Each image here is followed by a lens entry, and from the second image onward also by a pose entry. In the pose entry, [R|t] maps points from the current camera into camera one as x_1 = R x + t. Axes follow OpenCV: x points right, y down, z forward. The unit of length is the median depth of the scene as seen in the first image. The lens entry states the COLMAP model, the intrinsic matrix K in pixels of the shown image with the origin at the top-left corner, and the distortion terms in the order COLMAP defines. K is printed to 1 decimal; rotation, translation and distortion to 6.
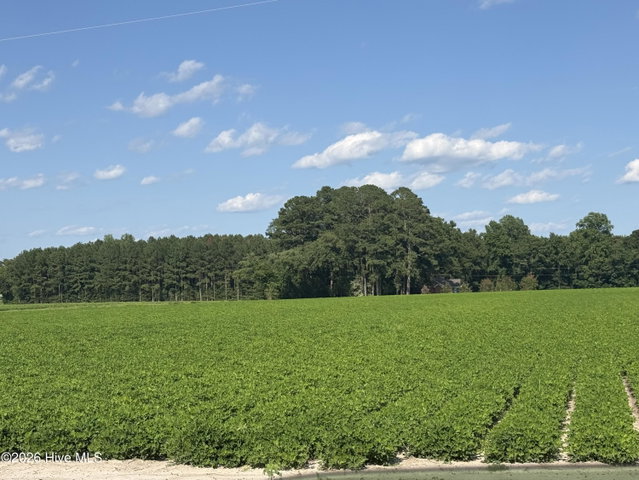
lens RADIAL K [[1024.2, 0, 319.1], [0, 1024.2, 241.7], [0, 0, 1]] dist [0.312286, 0.000000]
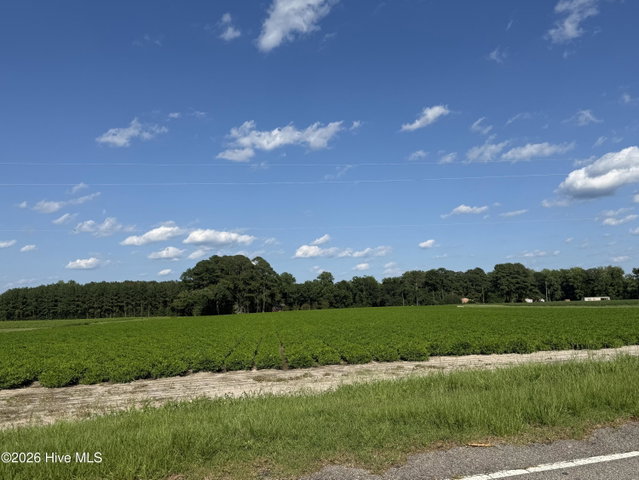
lens RADIAL K [[554.9, 0, 318.9], [0, 554.9, 237.2], [0, 0, 1]] dist [0.004919, -0.008589]
pose [[0.920415, 0.040132, 0.388877, -0.181929], [-0.004161, 0.995666, -0.092905, 0.005998], [-0.390920, 0.083893, 0.916593, -0.007626]]
